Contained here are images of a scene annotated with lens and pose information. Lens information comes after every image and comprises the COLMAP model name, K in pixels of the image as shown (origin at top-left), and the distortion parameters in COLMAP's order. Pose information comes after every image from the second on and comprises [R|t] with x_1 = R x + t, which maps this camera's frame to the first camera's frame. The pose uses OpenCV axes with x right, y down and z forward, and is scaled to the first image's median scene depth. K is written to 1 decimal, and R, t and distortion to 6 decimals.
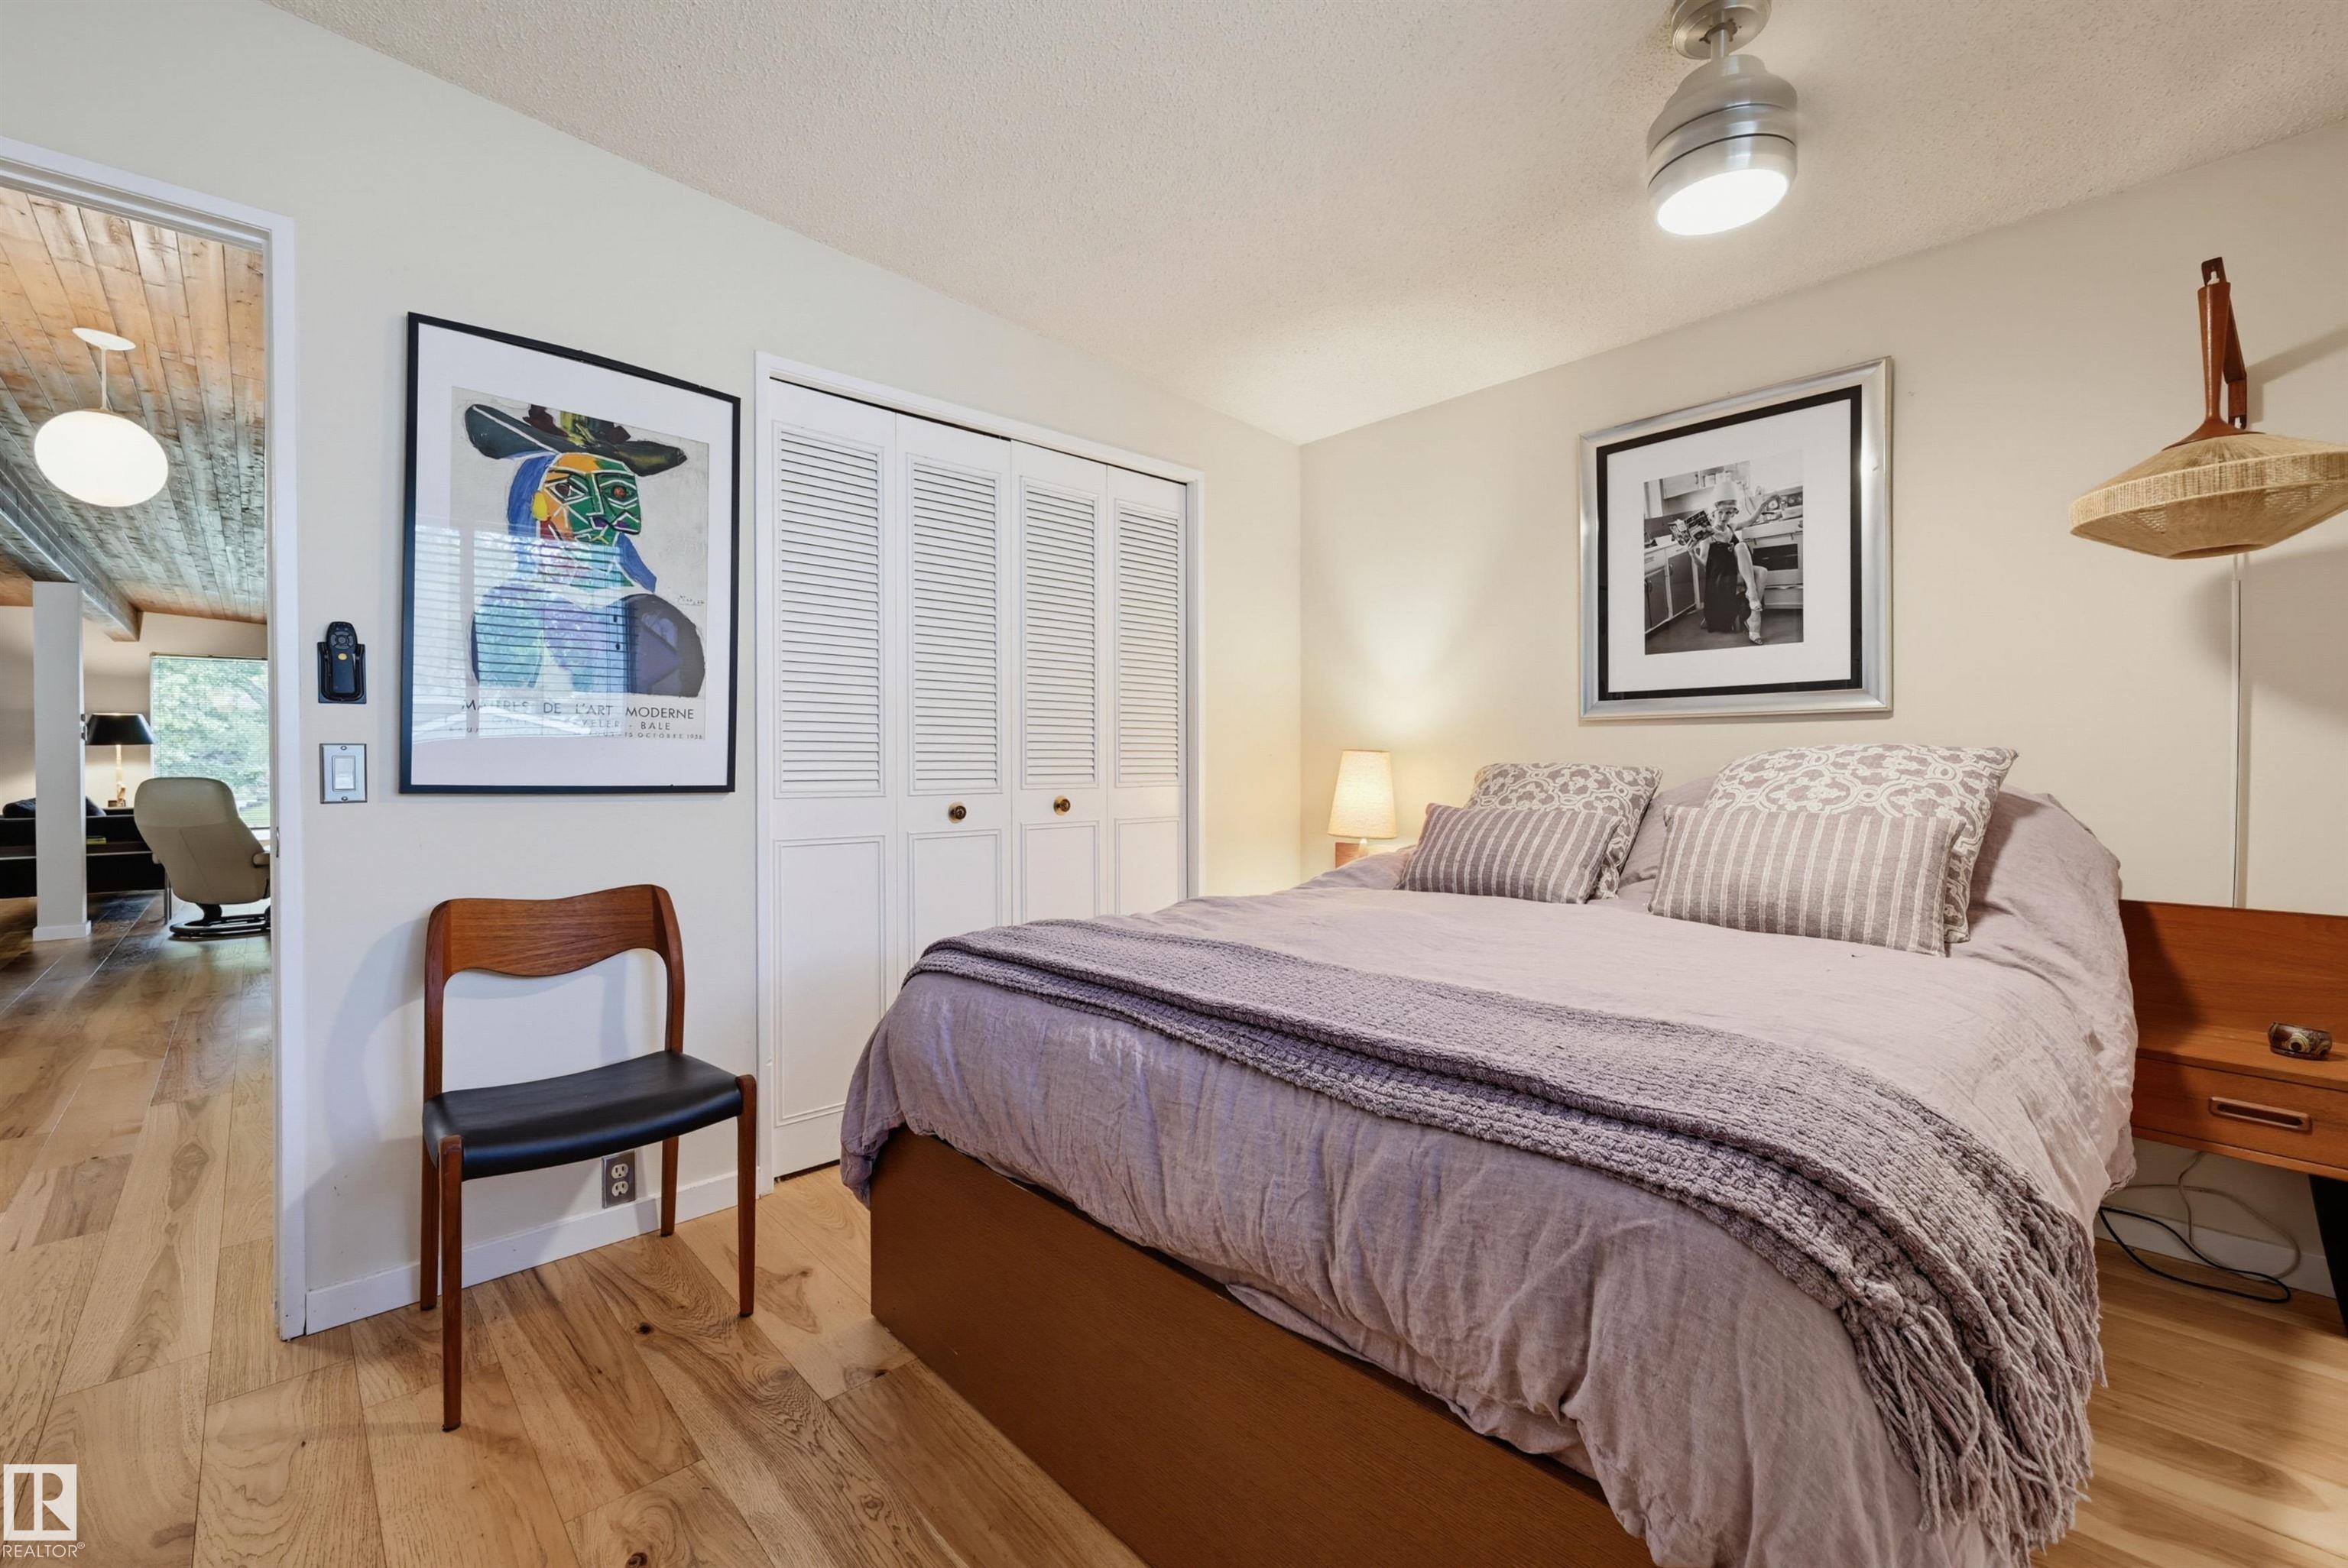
lens RADIAL K [[967.2, 0, 1151.9], [0, 967.2, 772.2], [0, 0, 1]] dist [0.004320, 0.000184]
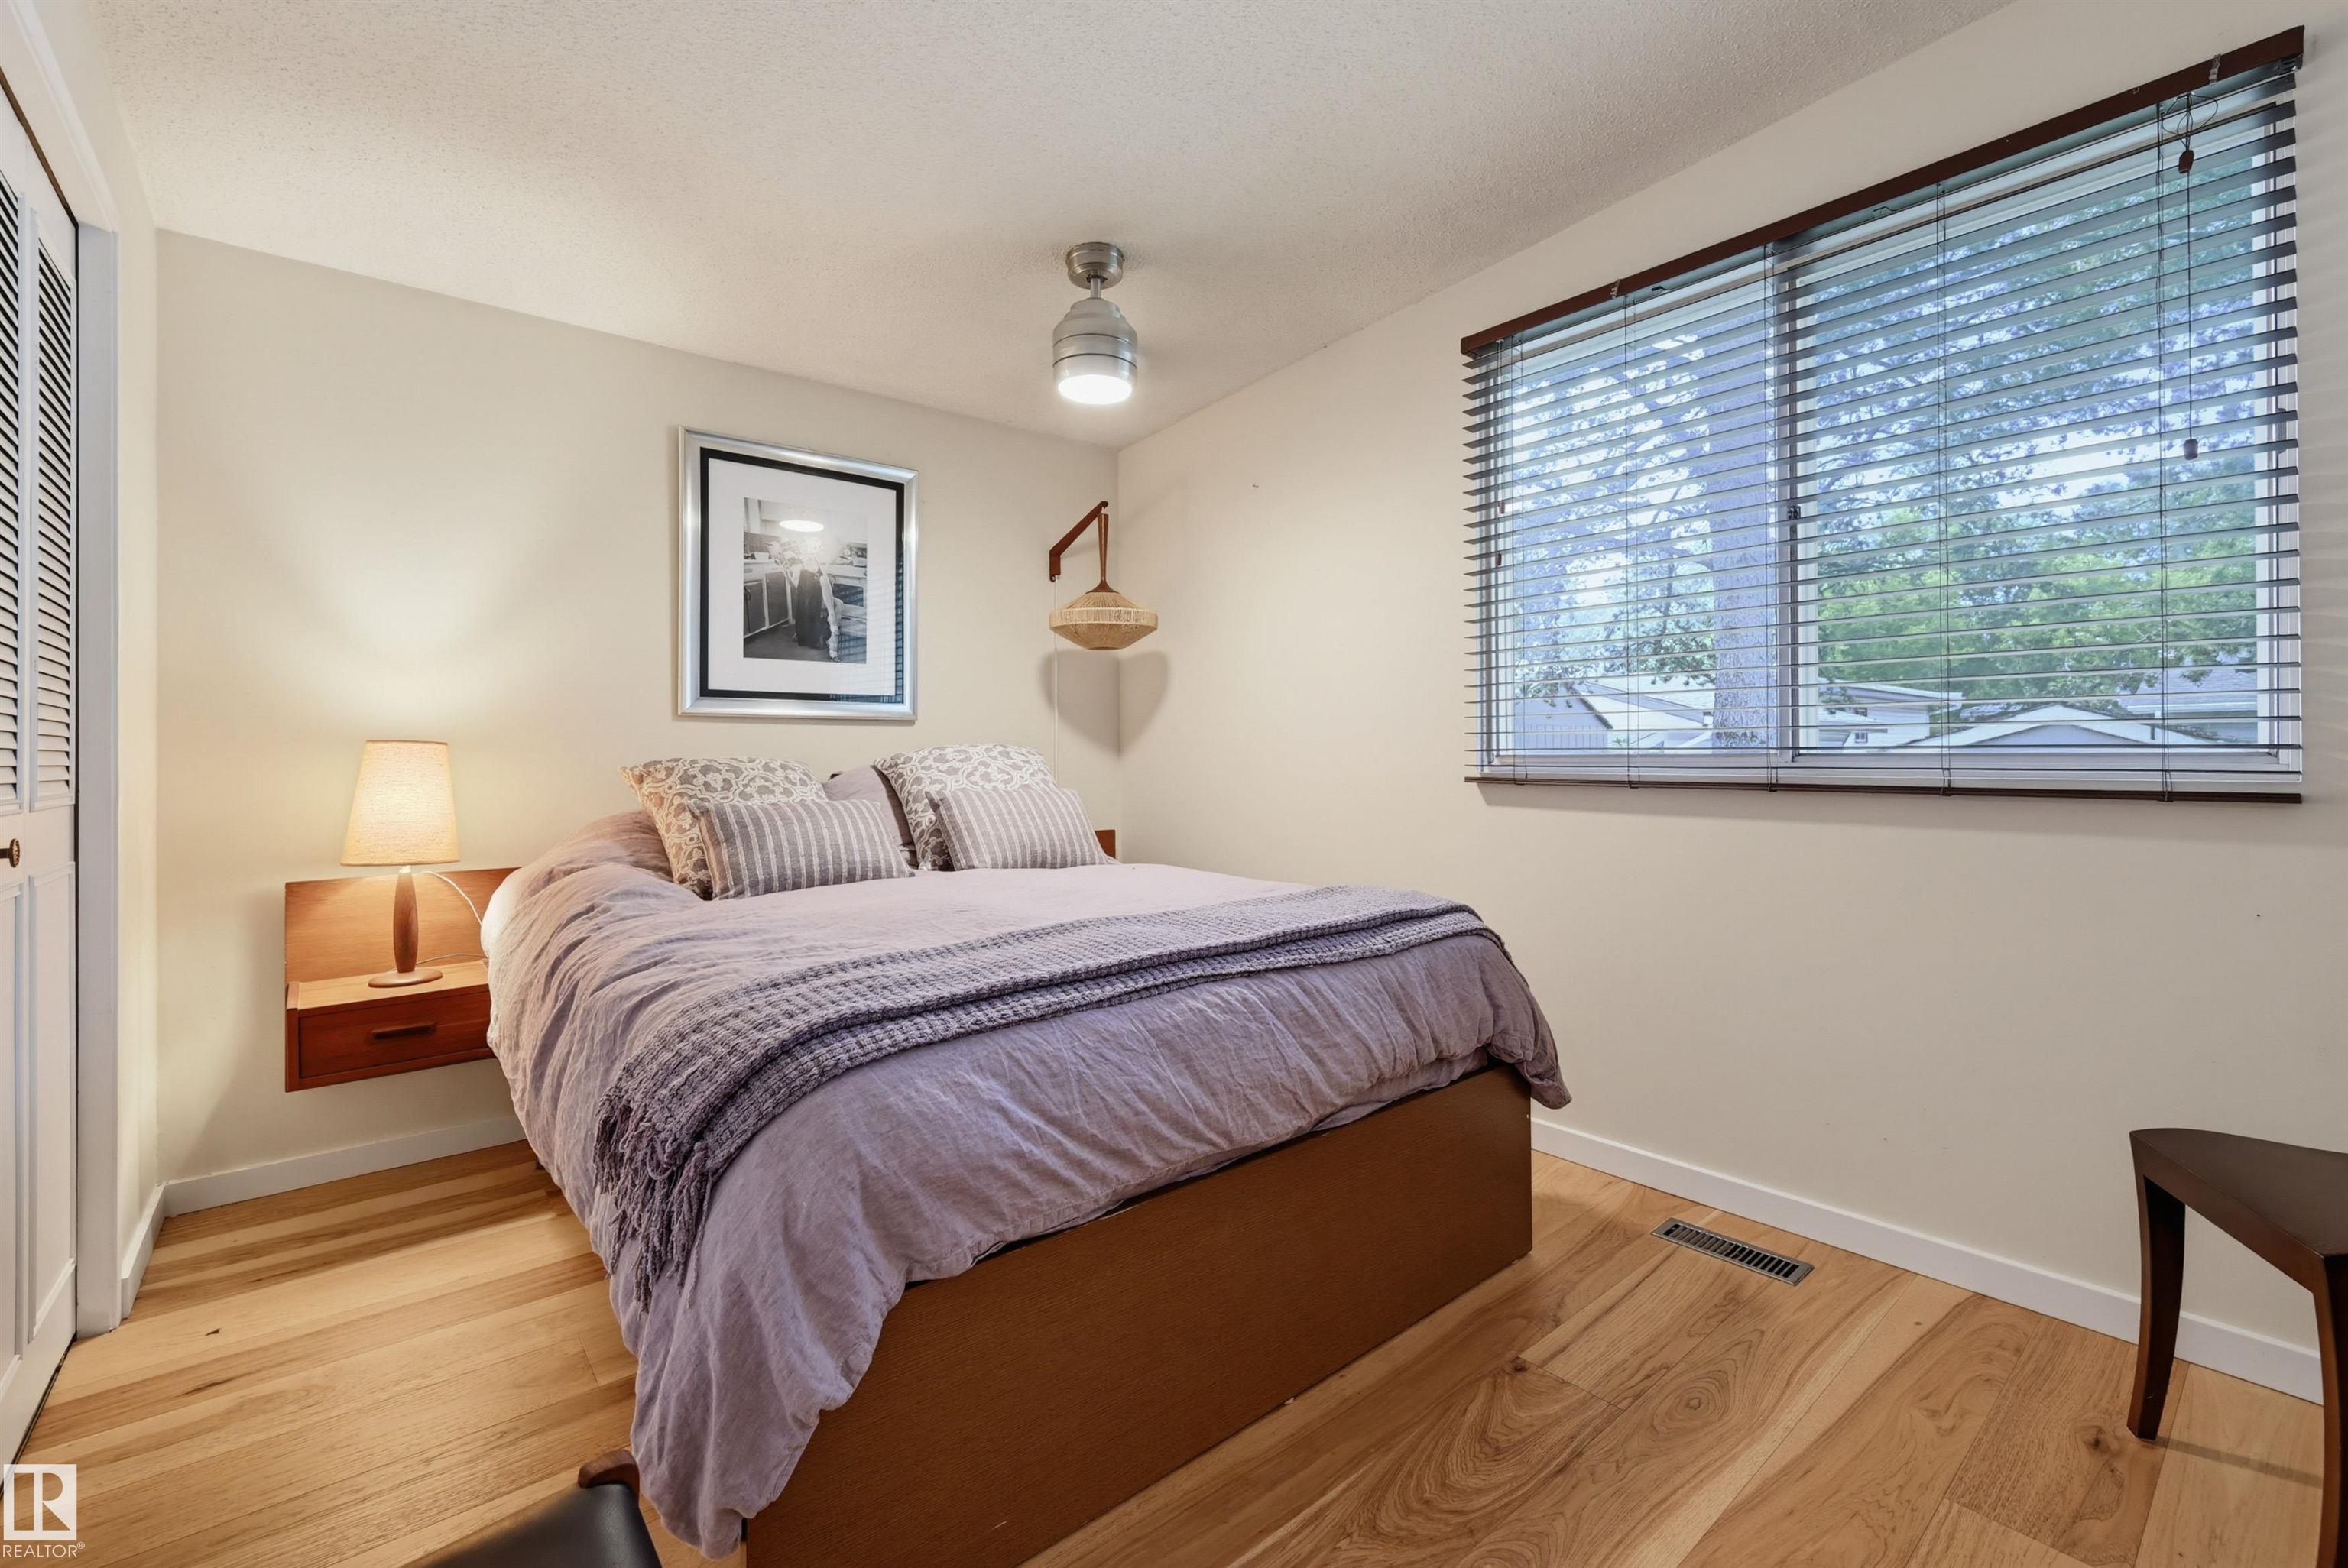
lens RADIAL K [[992.5, 0, 1172.6], [0, 992.5, 747.6], [0, 0, 1]] dist [0.004142, 0.000553]
pose [[0.052032, 0.012525, 0.998567, -0.606535], [0.021186, 0.999682, -0.013643, 0.003394], [-0.998421, 0.021866, 0.051750, 0.511098]]
